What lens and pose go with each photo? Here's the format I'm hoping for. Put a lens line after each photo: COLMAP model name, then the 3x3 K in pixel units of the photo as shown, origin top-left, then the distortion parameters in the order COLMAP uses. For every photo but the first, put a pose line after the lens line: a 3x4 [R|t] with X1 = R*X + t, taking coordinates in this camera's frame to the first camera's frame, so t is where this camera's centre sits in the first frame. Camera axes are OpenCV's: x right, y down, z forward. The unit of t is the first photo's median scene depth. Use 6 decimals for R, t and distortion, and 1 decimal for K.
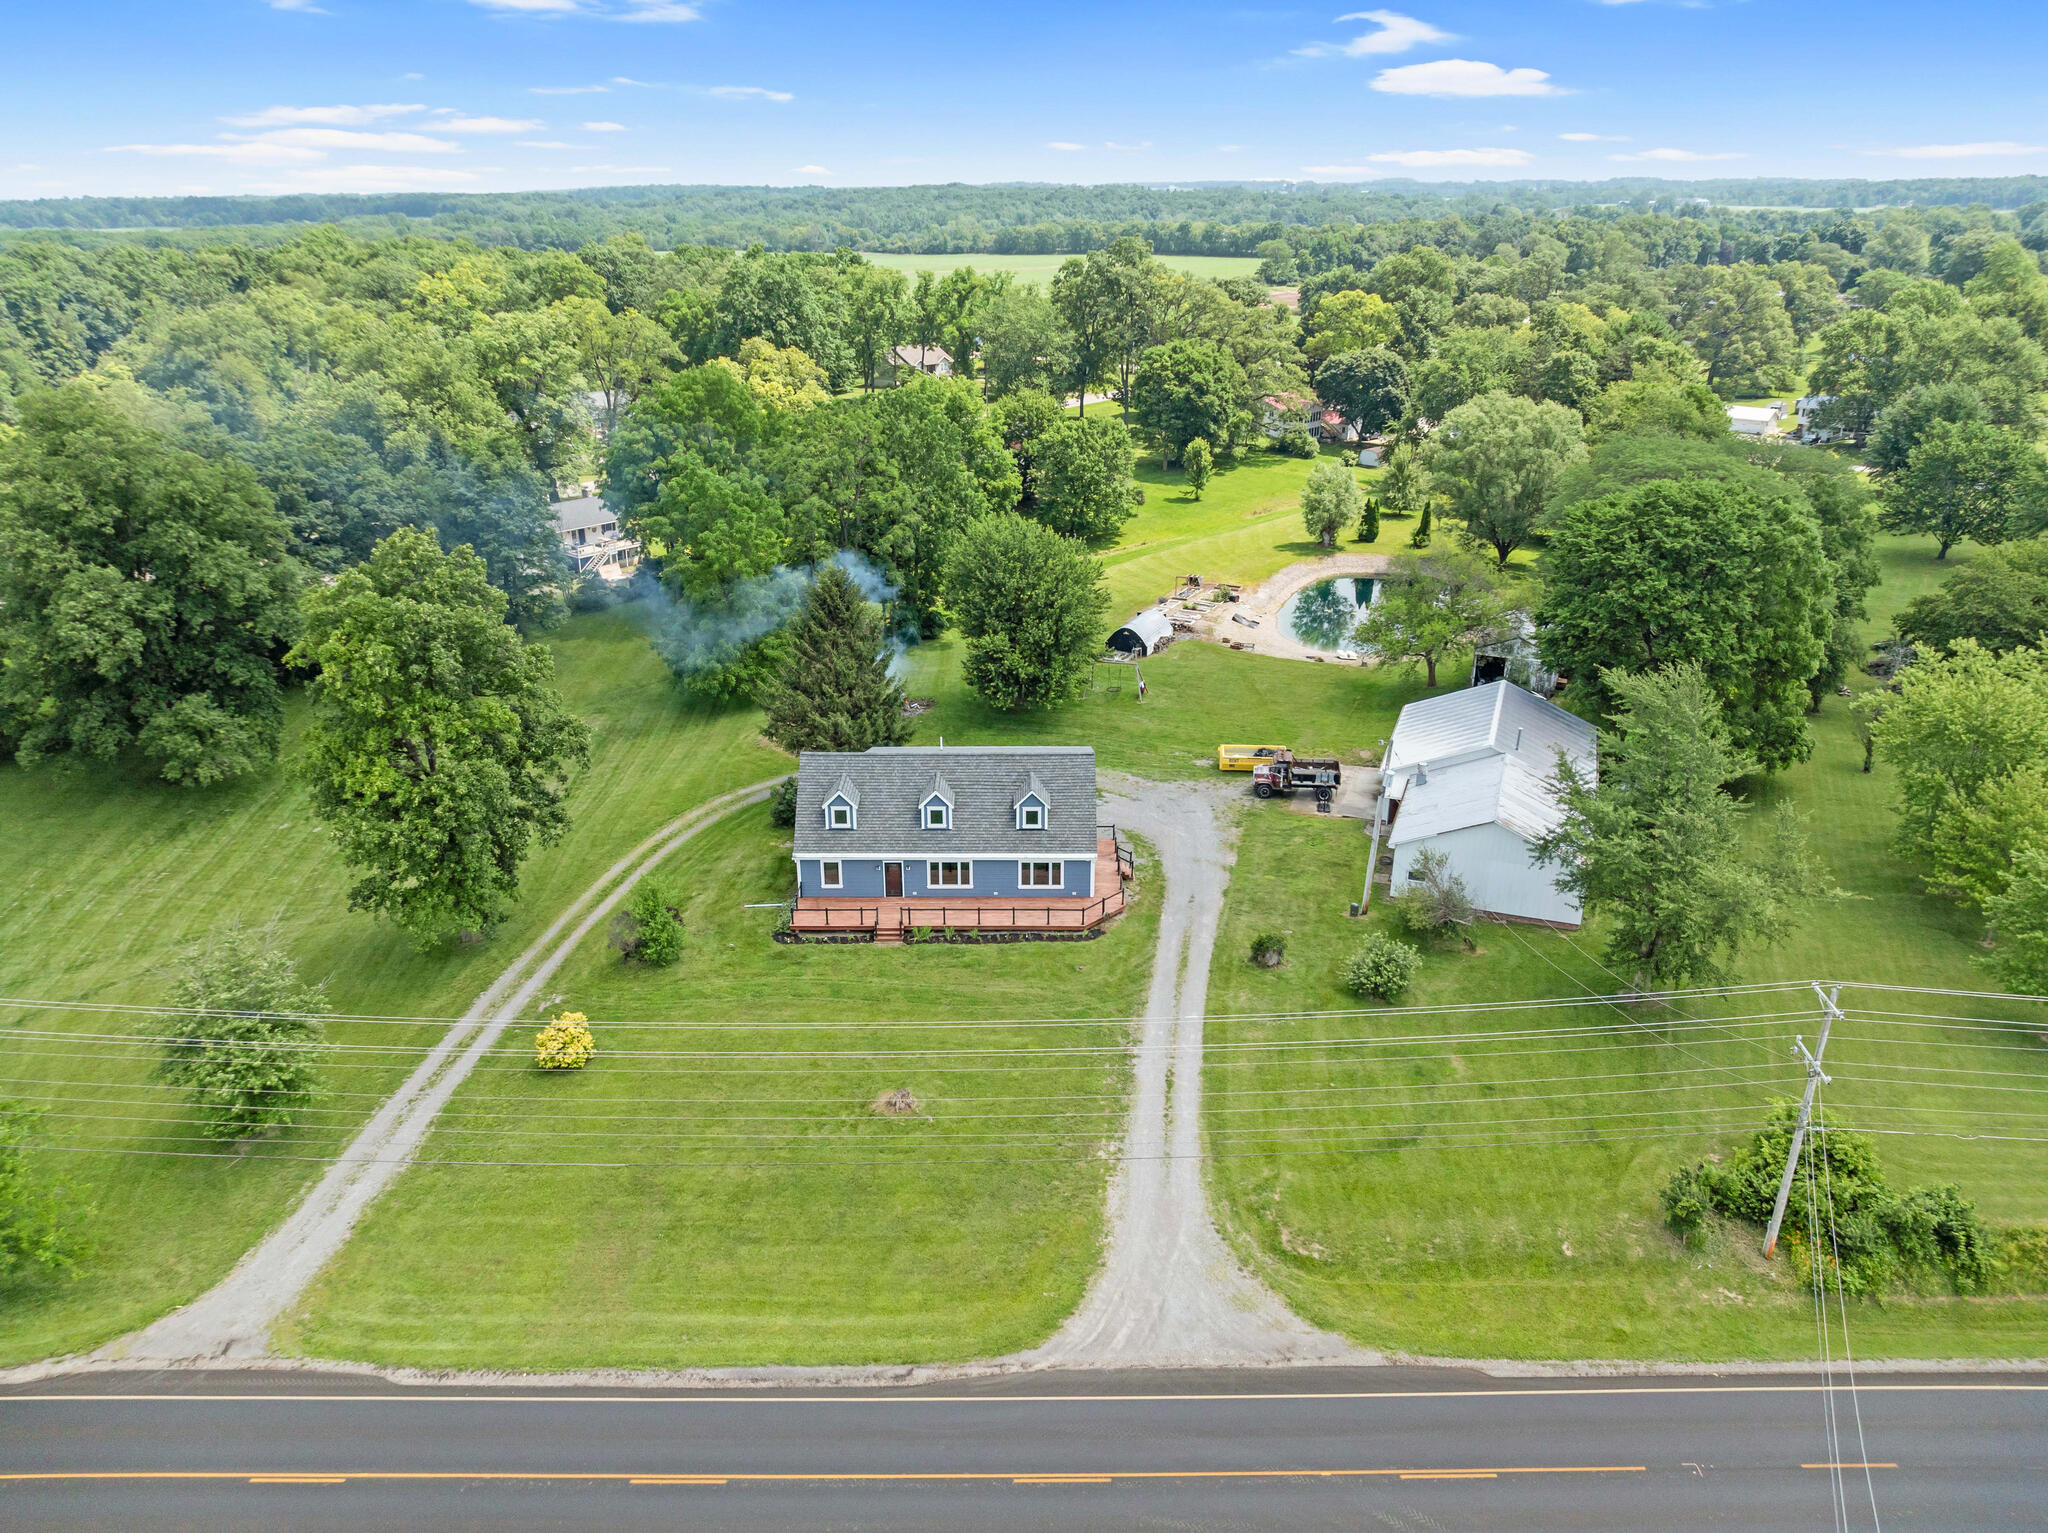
lens RADIAL K [[1440.7, 0, 1030.9], [0, 1440.7, 764.2], [0, 0, 1]] dist [-0.013556, -0.029567]
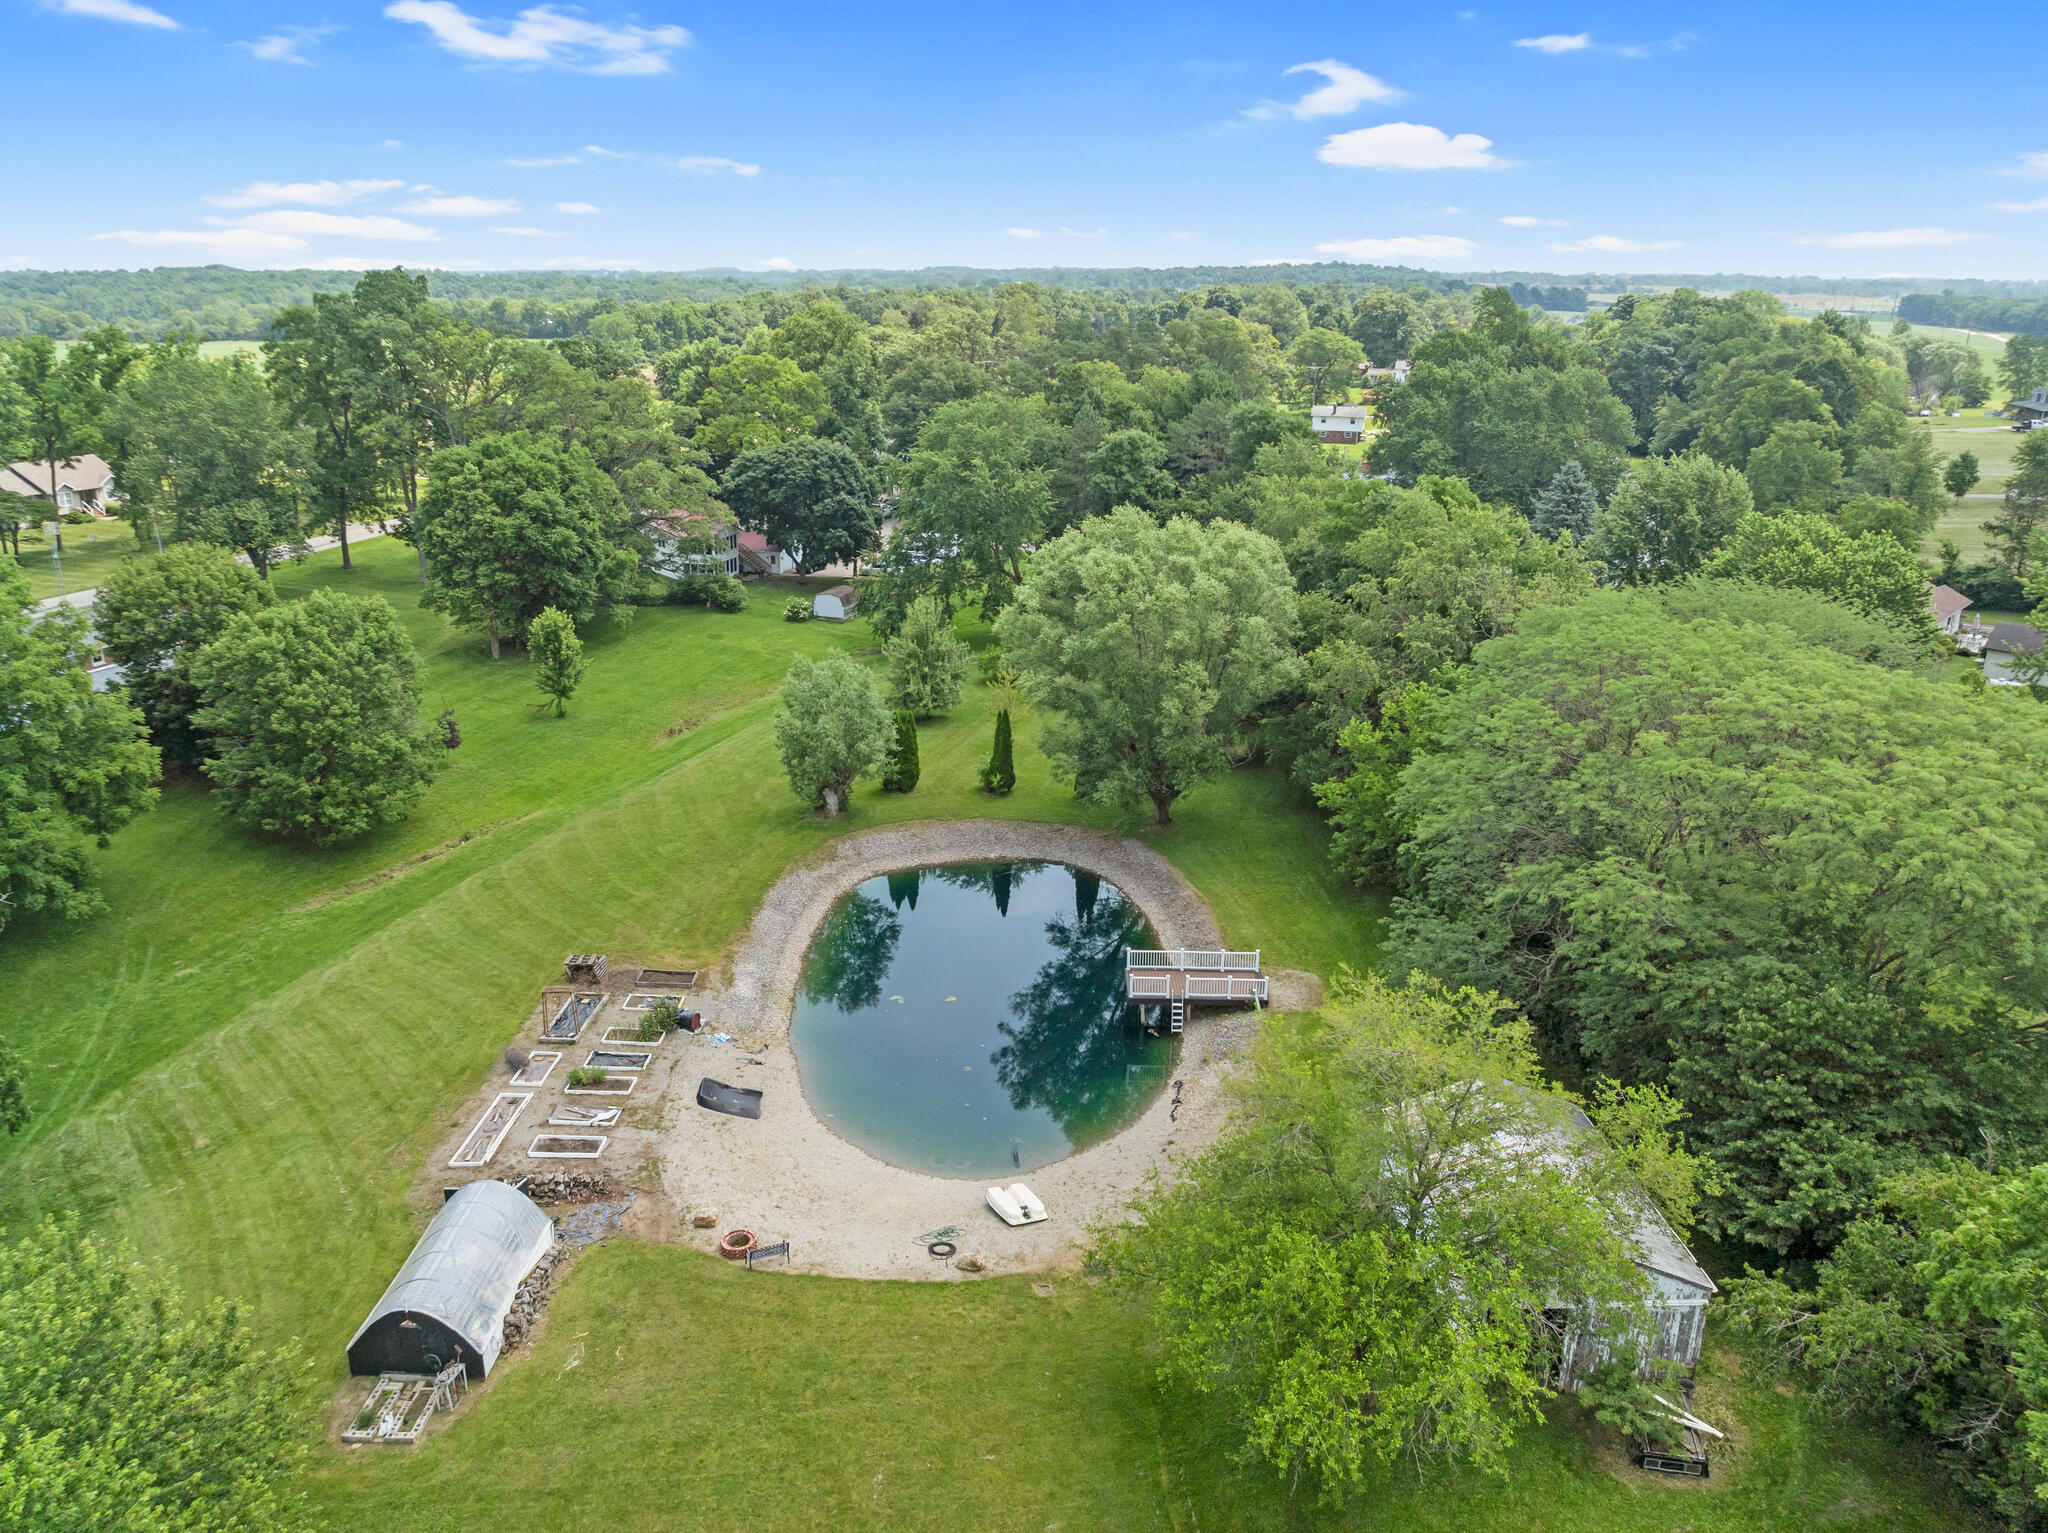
lens RADIAL K [[1502.5, 0, 1024.0], [0, 1502.5, 766.5], [0, 0, 1]] dist [-0.010691, -0.033537]
pose [[0.912132, -0.117141, 0.392802, 0.053374], [0.142844, 0.989063, -0.036744, -0.129719], [-0.384201, 0.089625, 0.918889, 0.442391]]
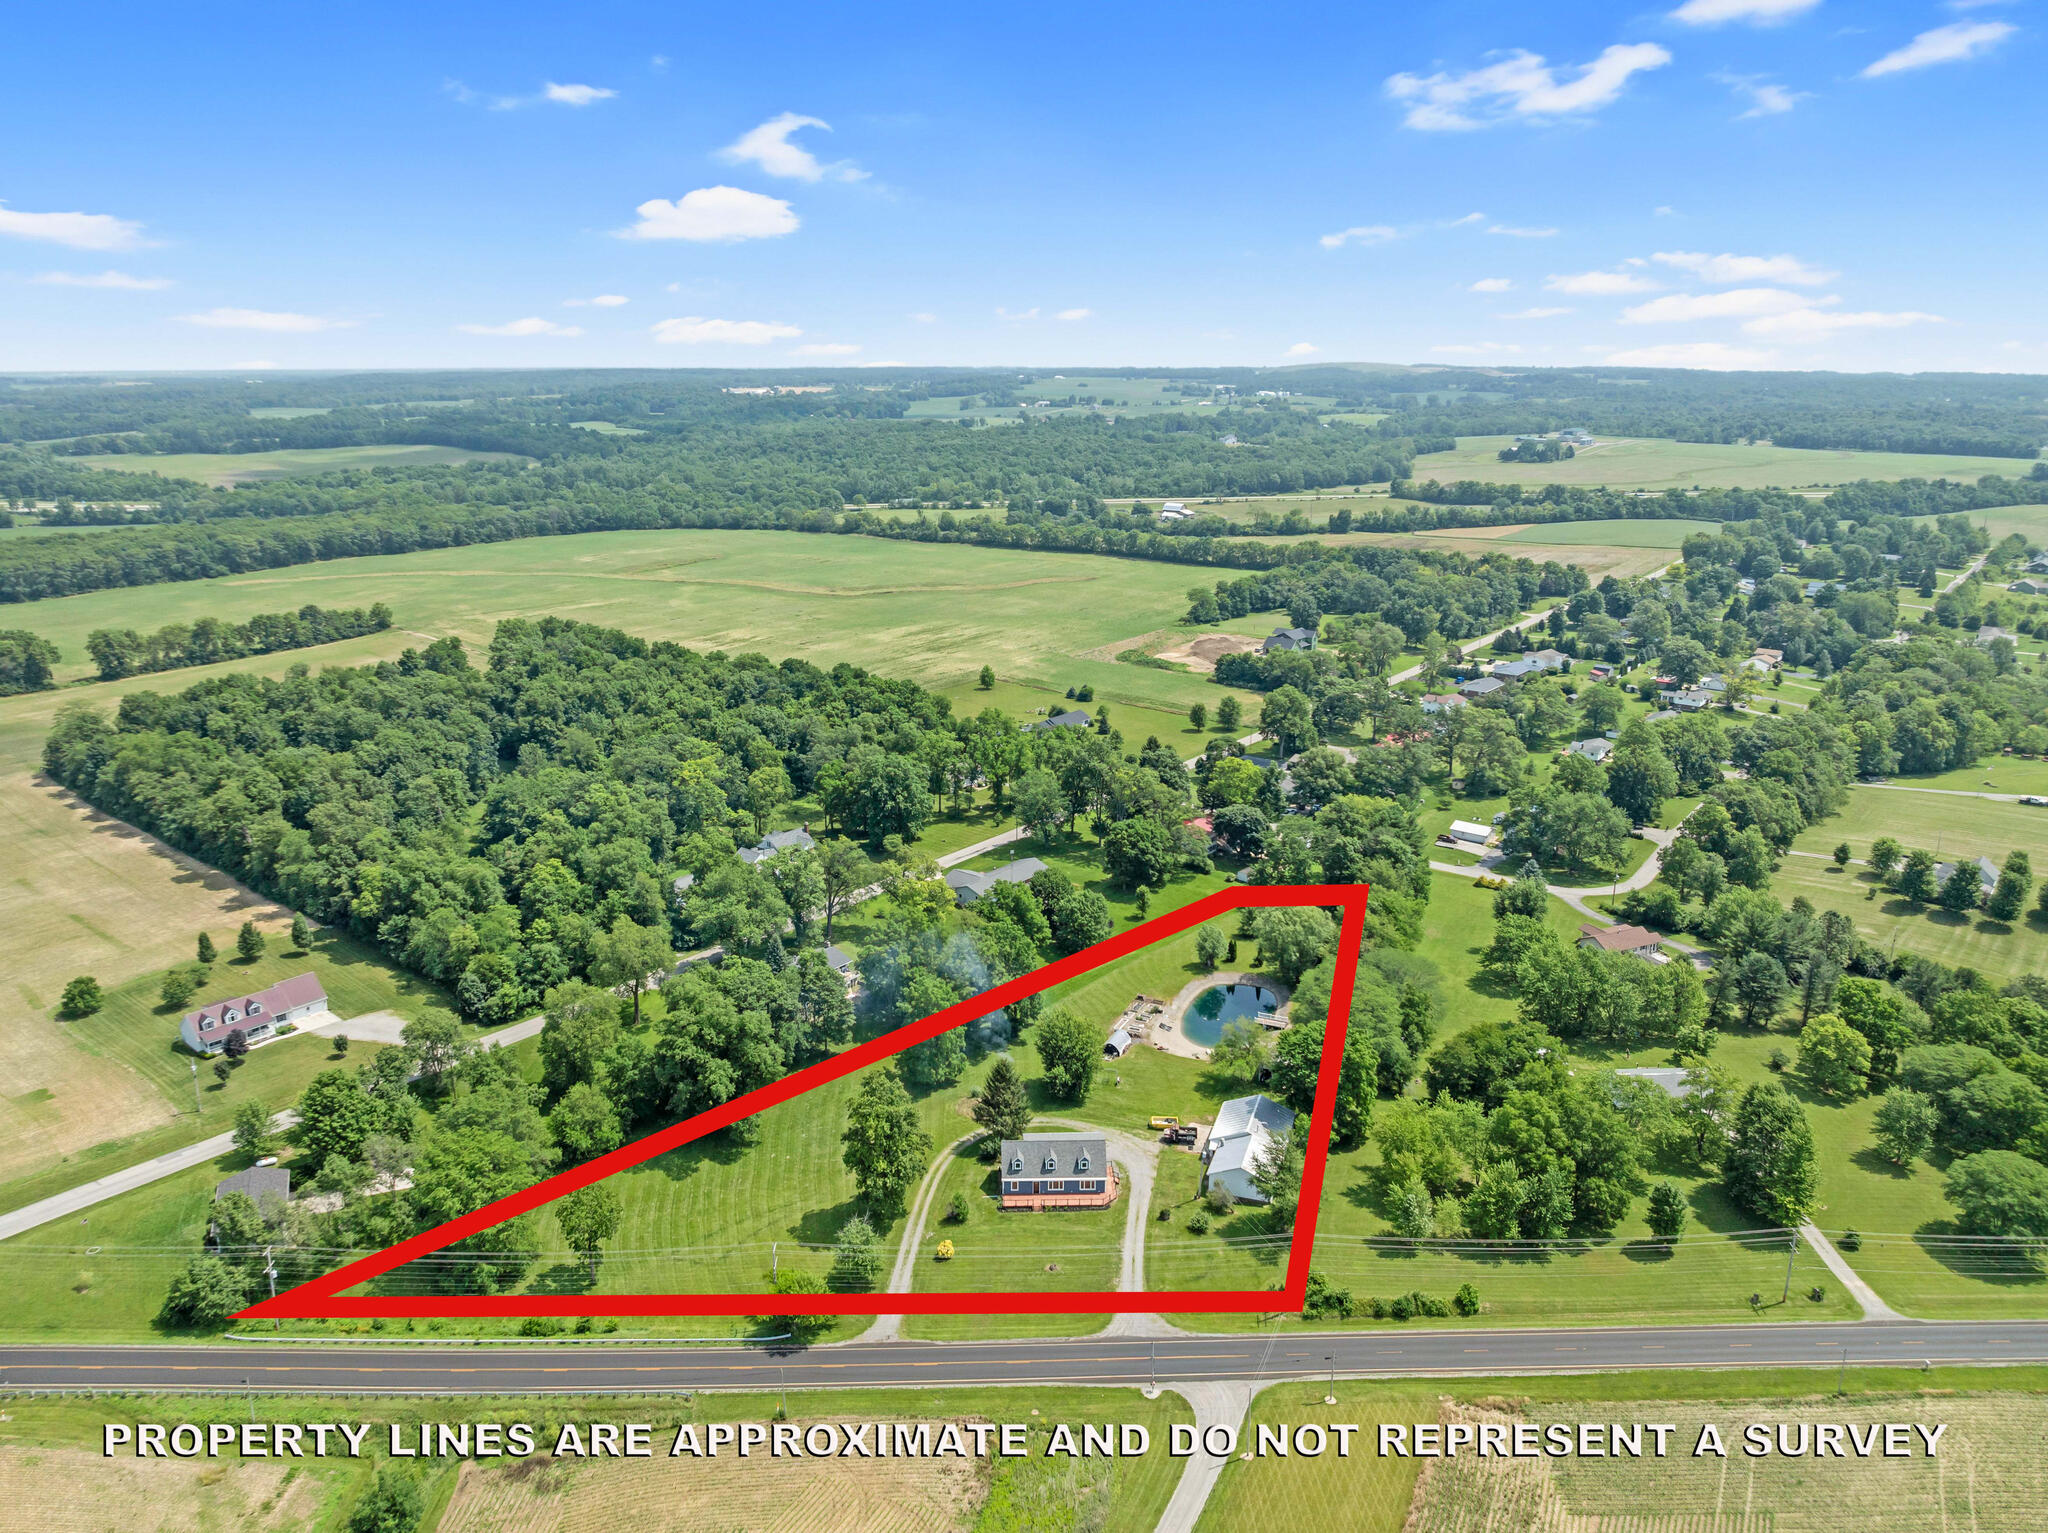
lens RADIAL K [[1392.2, 0, 1032.5], [0, 1392.2, 766.2], [0, 0, 1]] dist [-0.022402, -0.002539]
pose [[0.999502, -0.001120, 0.031541, -0.083749], [0.004652, 0.993683, -0.112130, -0.196184], [-0.031216, 0.112221, 0.993193, -0.814882]]
